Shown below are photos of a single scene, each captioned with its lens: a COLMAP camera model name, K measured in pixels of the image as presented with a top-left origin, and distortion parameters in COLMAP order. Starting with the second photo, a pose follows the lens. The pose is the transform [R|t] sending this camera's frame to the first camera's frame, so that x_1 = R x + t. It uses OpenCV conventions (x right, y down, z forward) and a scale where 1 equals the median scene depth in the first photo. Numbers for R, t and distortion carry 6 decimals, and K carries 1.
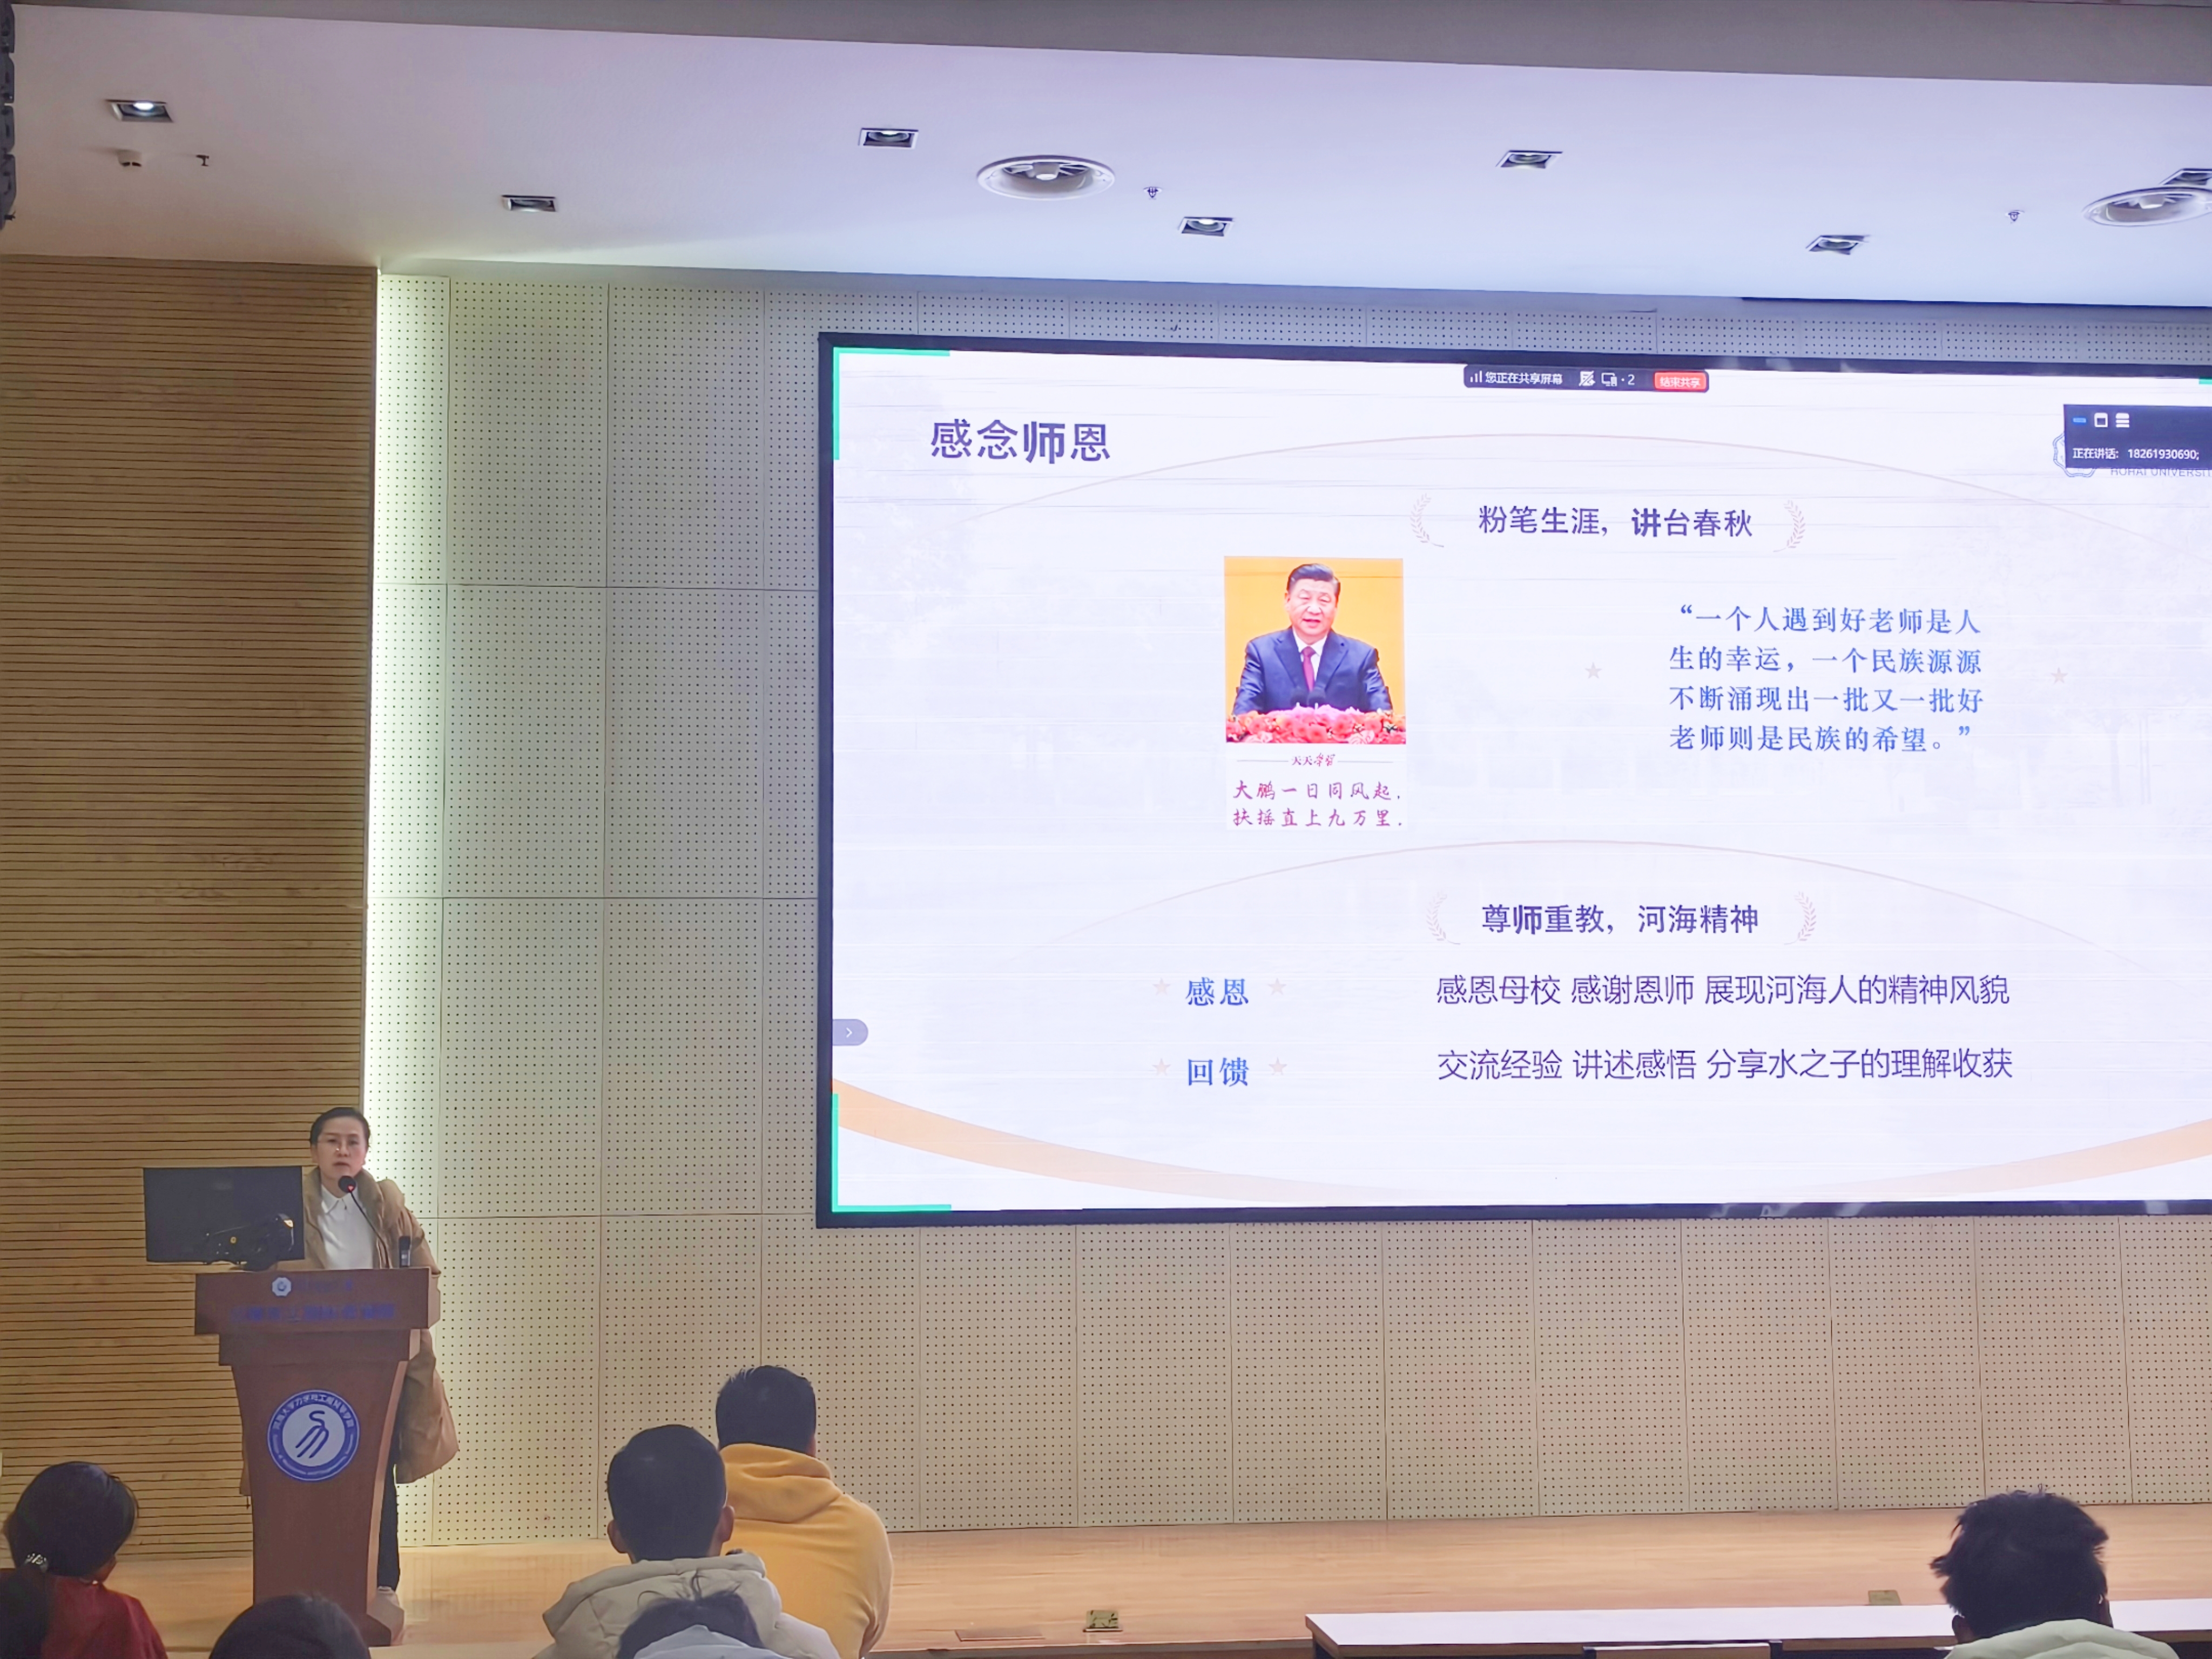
lens RADIAL K [[3161.0, 0, 1106.0], [0, 3161.0, 829.5], [0, 0, 1]] dist [0.085655, 0.004286]
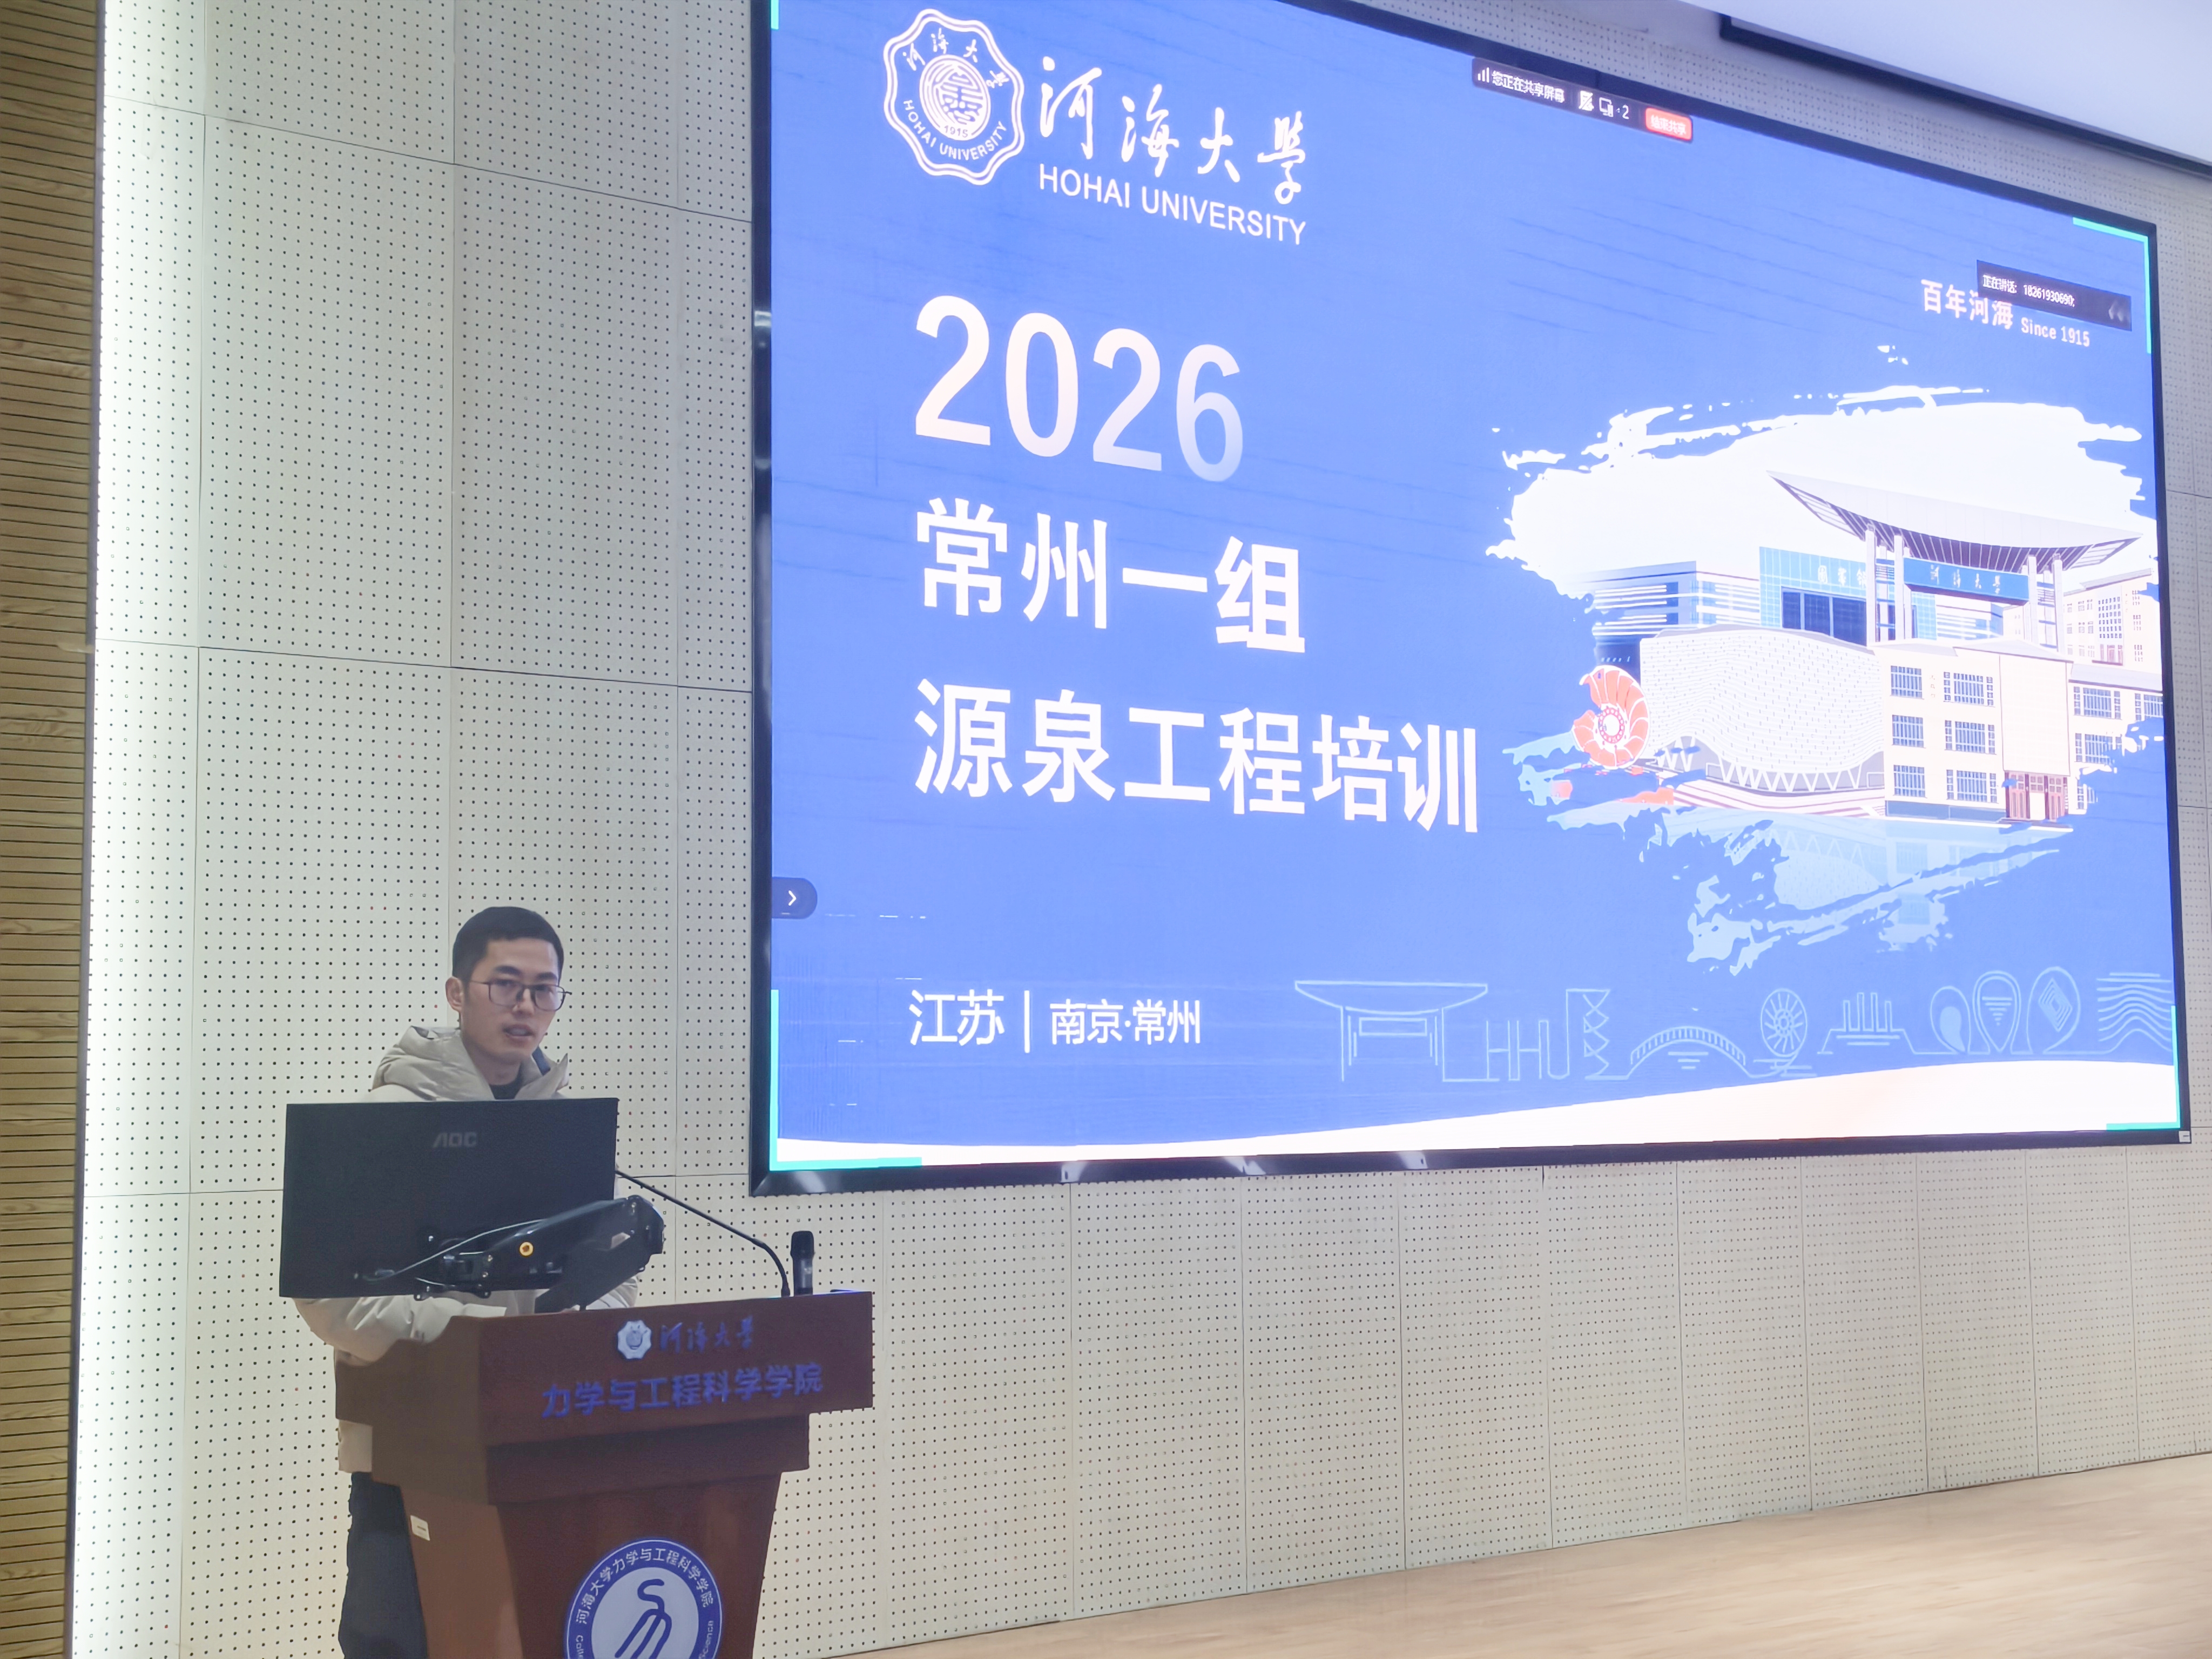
lens RADIAL K [[2968.0, 0, 1106.0], [0, 2968.0, 829.5], [0, 0, 1]] dist [0.071364, -0.038205]
pose [[0.869077, 0.039716, 0.493080, -0.331769], [-0.046423, 0.998921, 0.001363, 0.046379], [-0.492494, -0.024075, 0.869983, 0.434341]]
